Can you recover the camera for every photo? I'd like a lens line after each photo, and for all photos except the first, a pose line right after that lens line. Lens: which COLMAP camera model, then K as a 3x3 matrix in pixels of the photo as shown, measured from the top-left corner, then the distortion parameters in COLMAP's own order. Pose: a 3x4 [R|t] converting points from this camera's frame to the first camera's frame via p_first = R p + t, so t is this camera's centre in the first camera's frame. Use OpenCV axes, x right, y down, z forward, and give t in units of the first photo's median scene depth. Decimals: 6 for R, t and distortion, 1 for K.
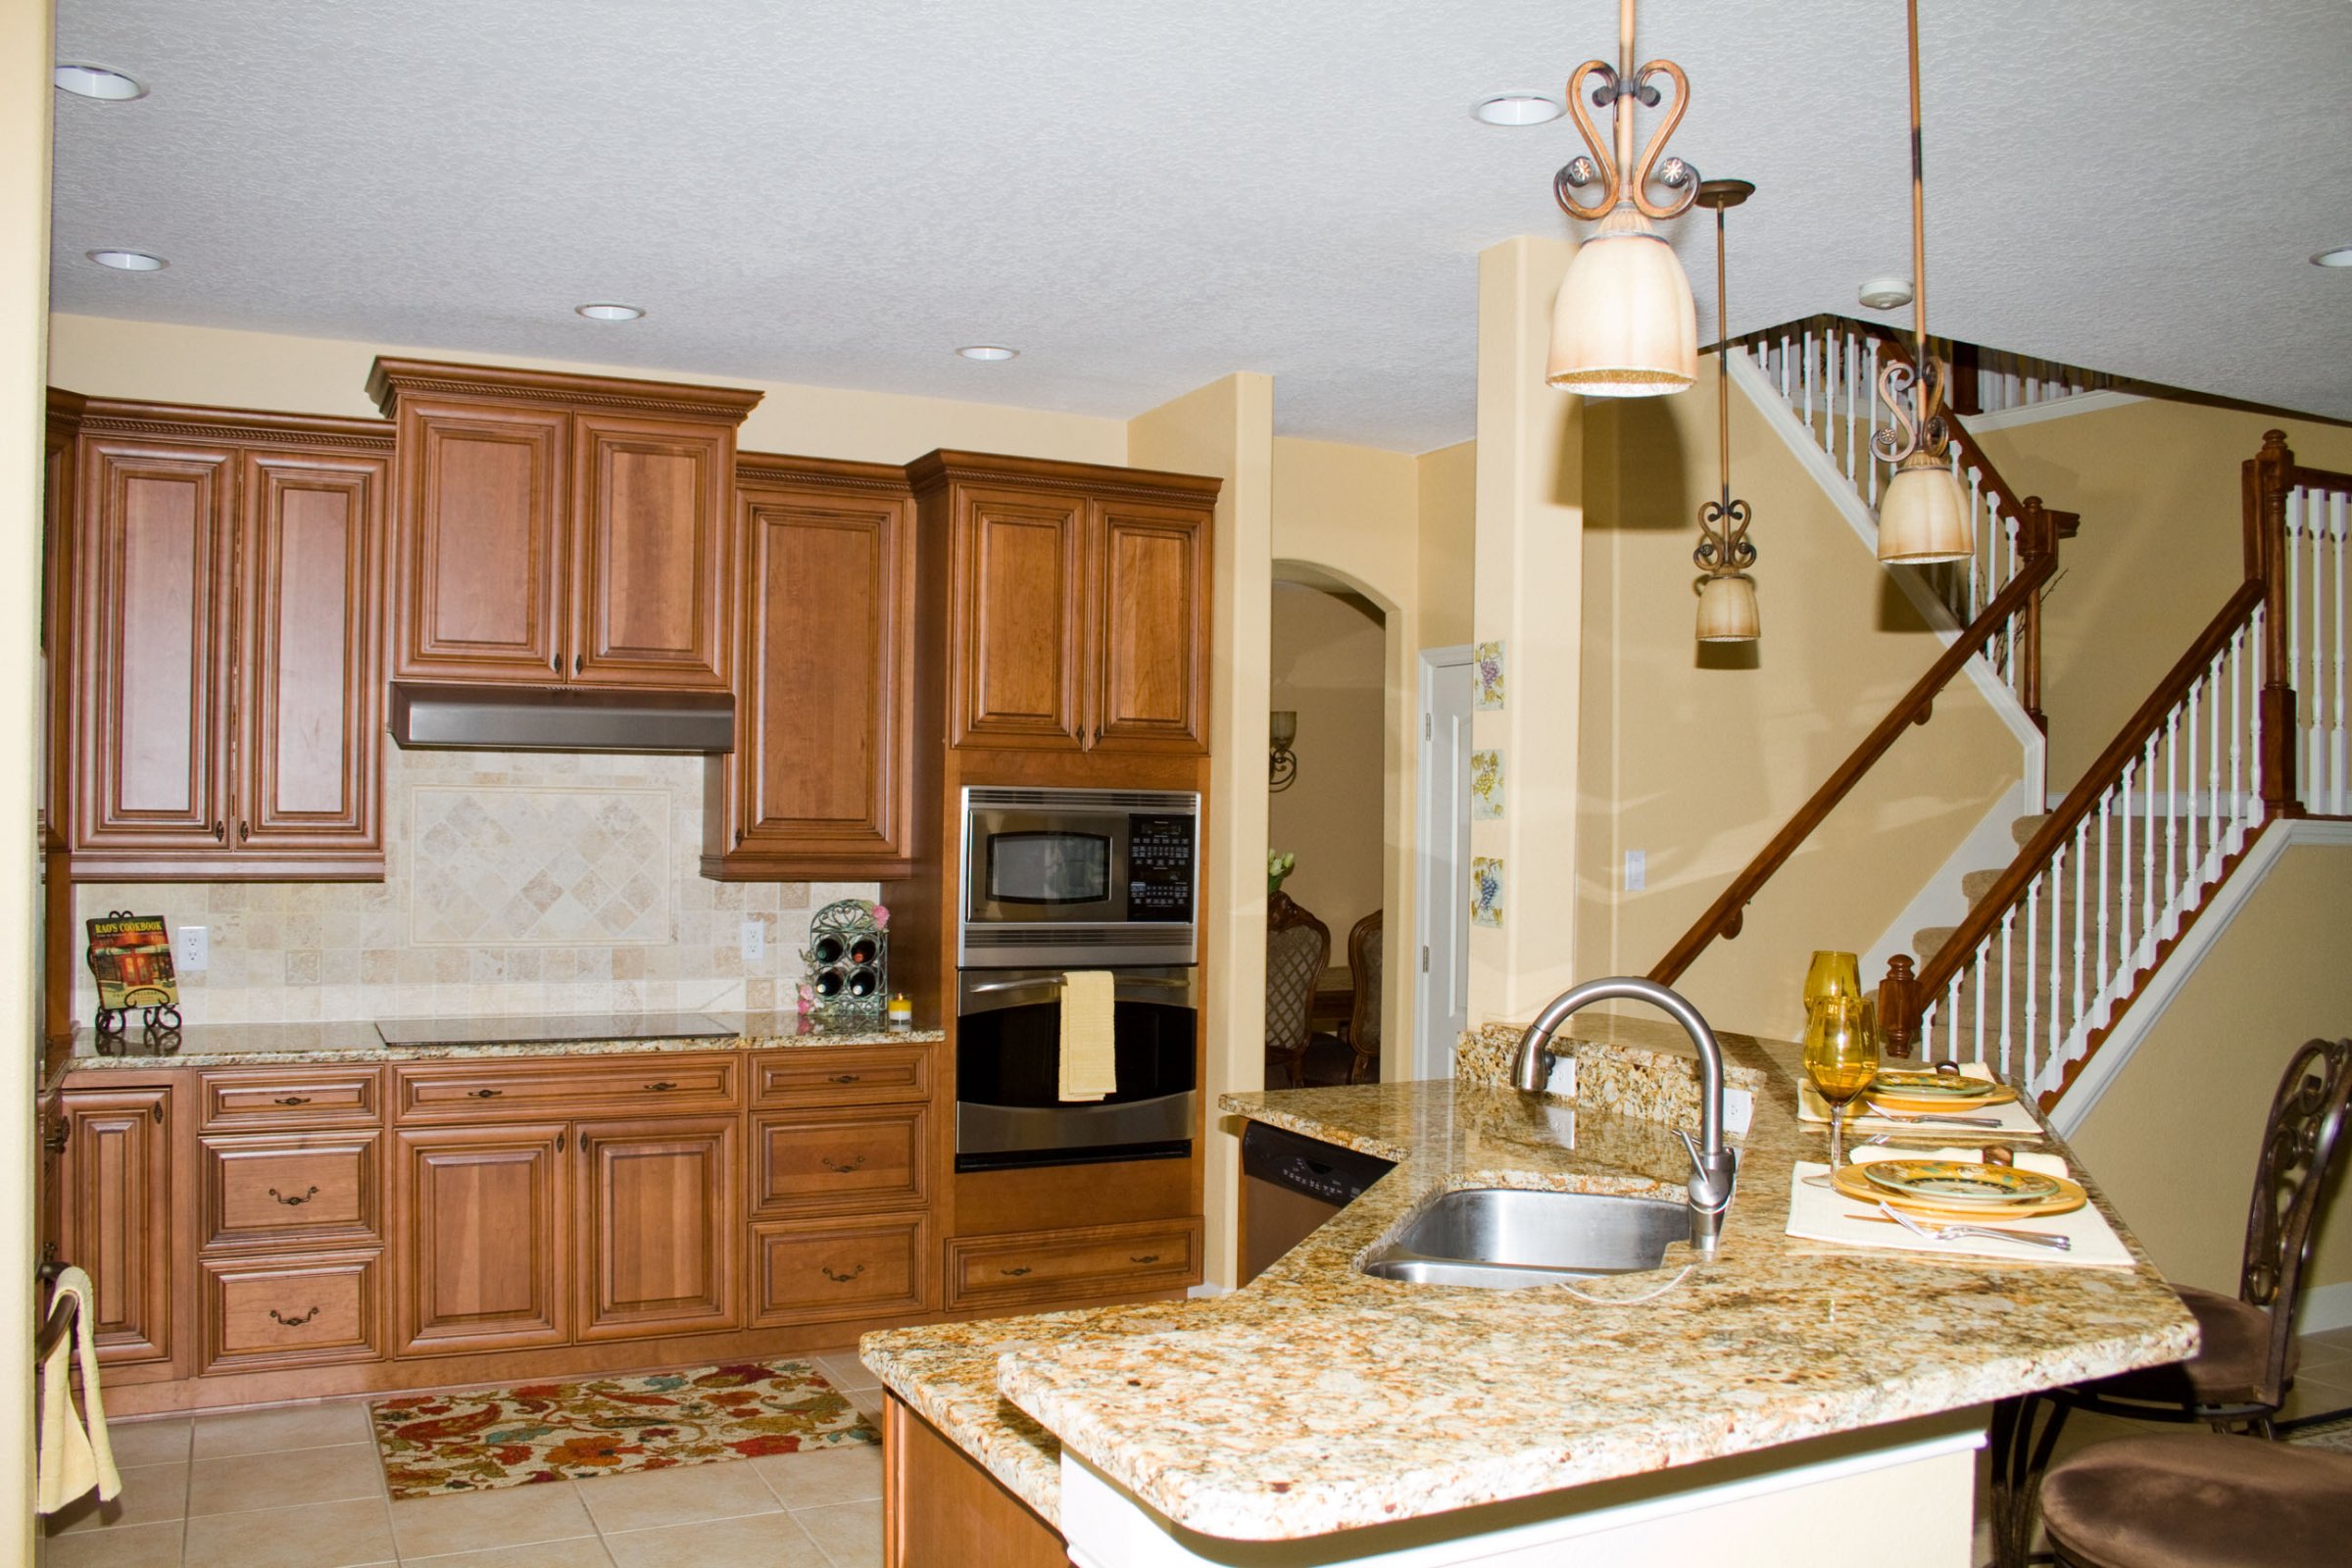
lens RADIAL K [[1920.3, 0, 1176.0], [0, 1920.3, 784.0], [0, 0, 1]] dist [-0.150692, 0.120505]
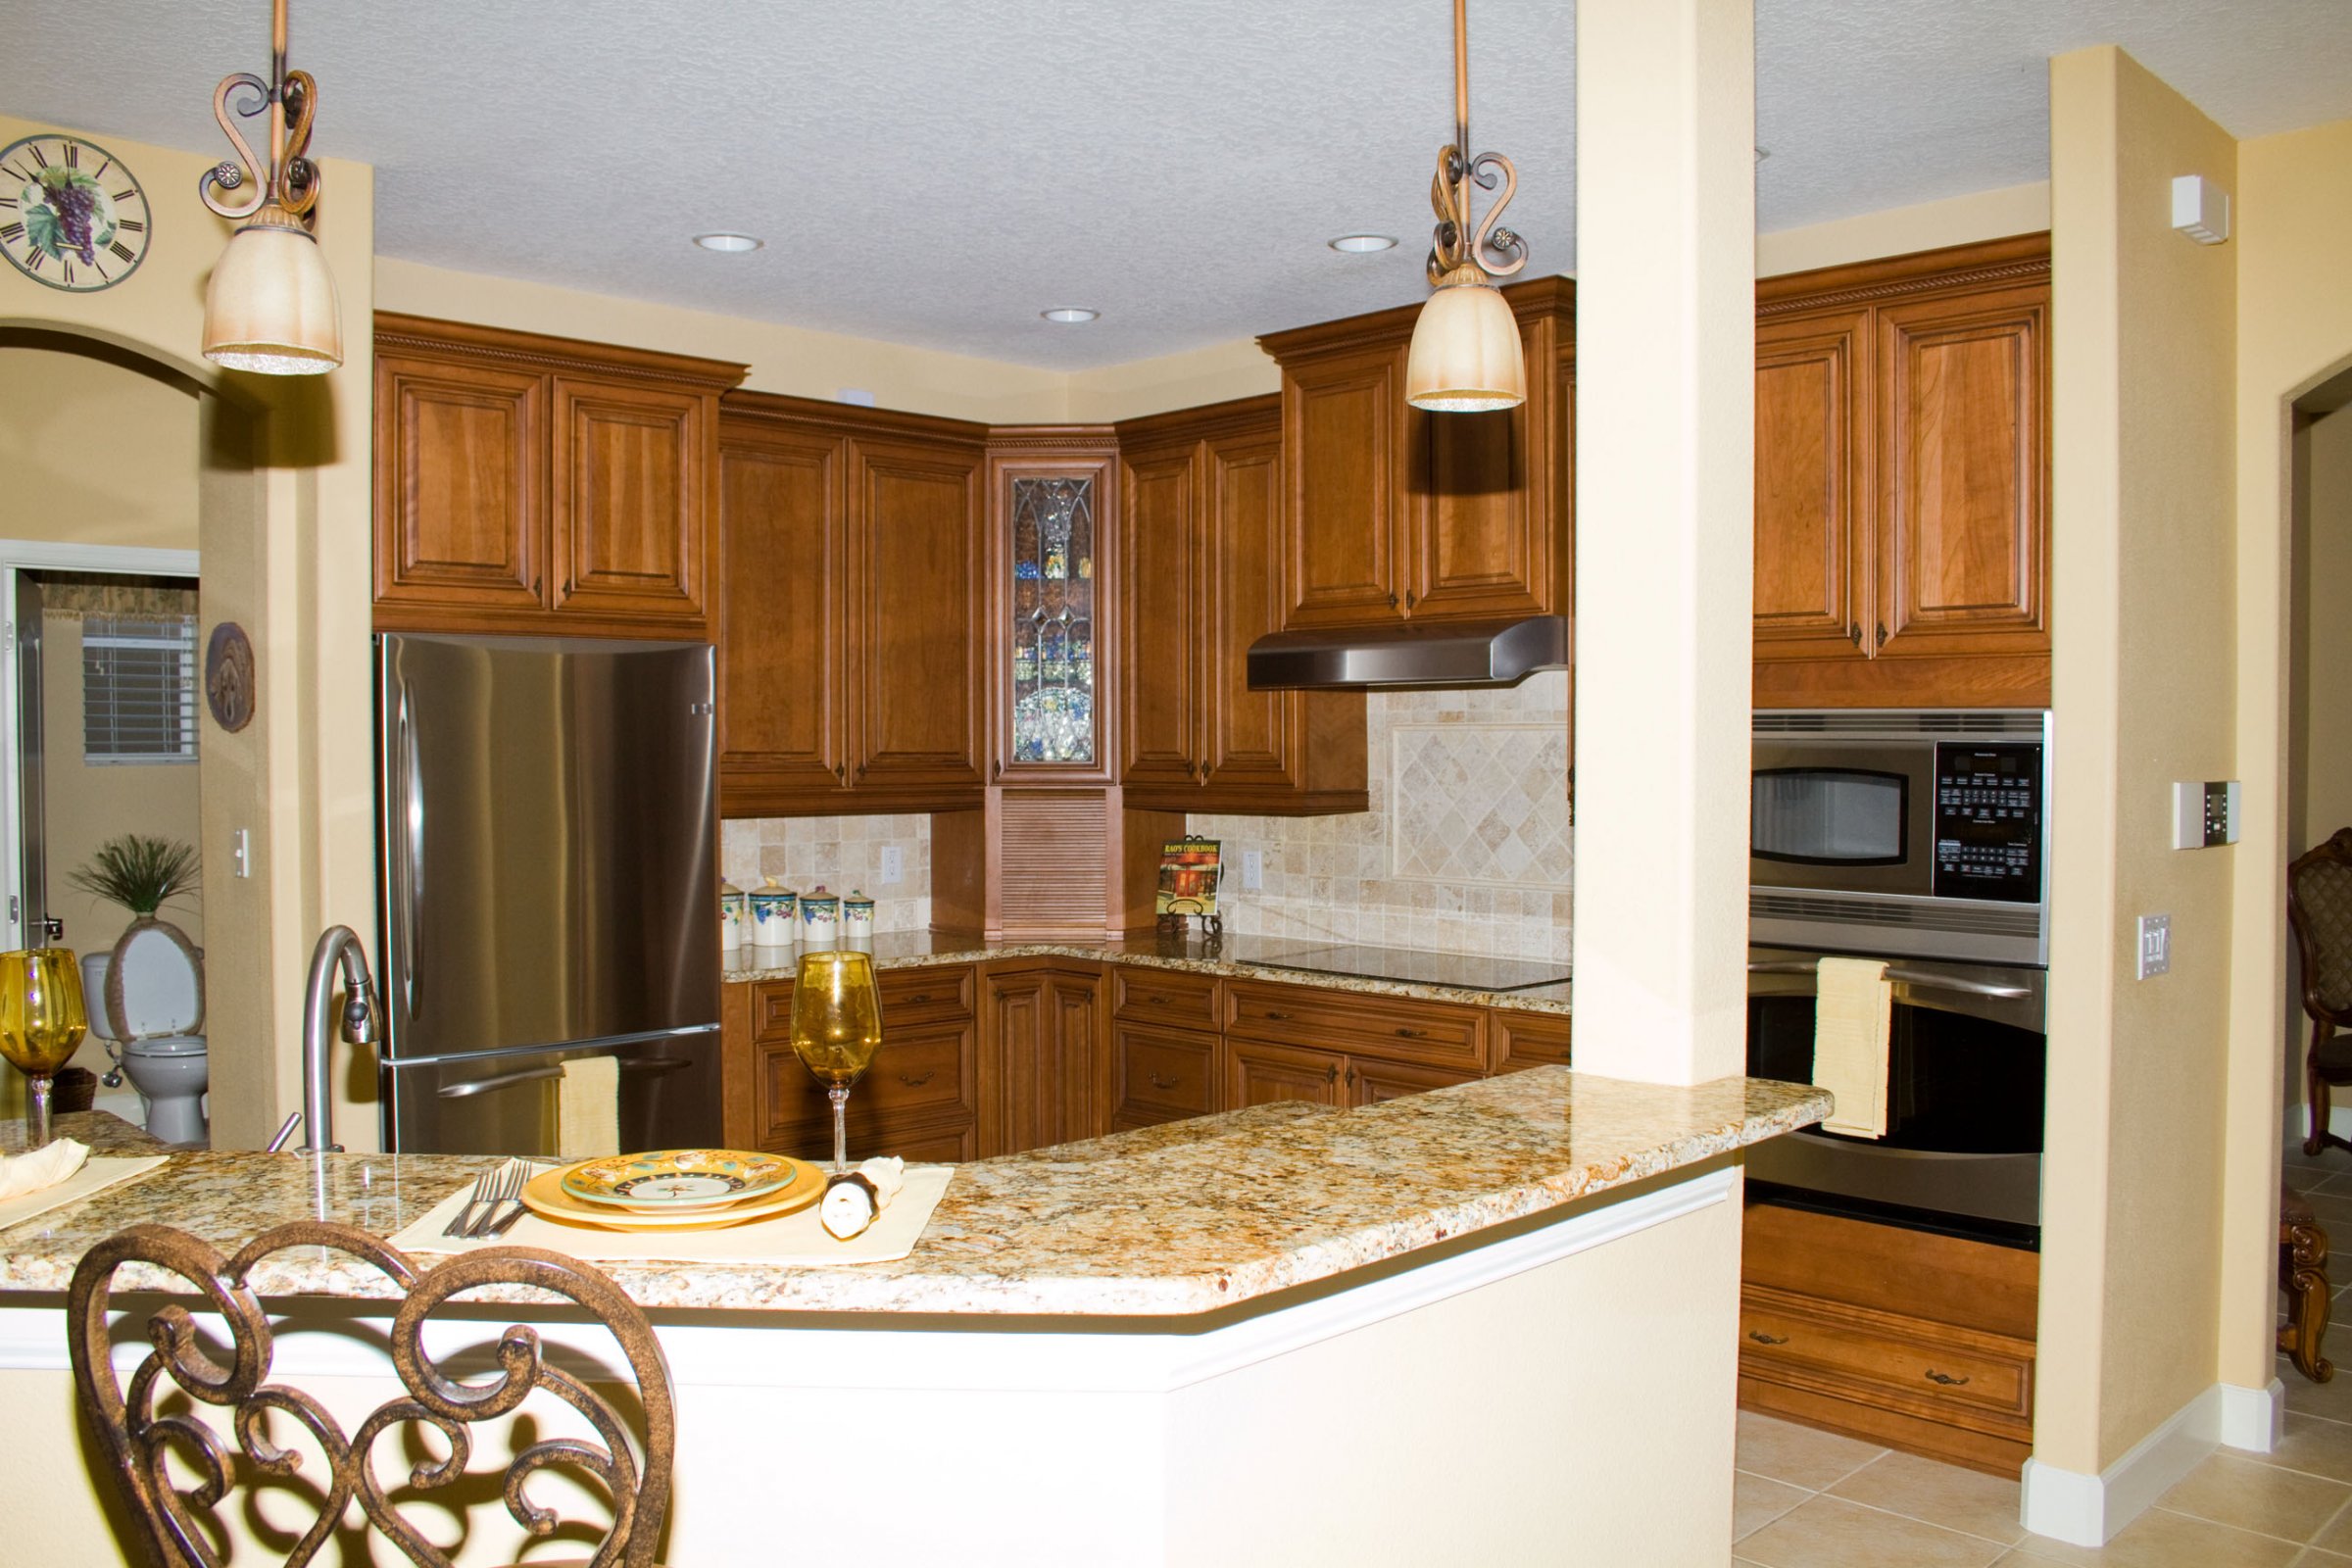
lens RADIAL K [[1920.3, 0, 1176.0], [0, 1920.3, 784.0], [0, 0, 1]] dist [-0.150692, 0.120505]
pose [[0.305519, 0.005813, -0.952168, 0.562251], [0.020643, 0.999706, 0.012726, 0.016566], [0.951962, -0.023544, 0.305309, 0.539208]]
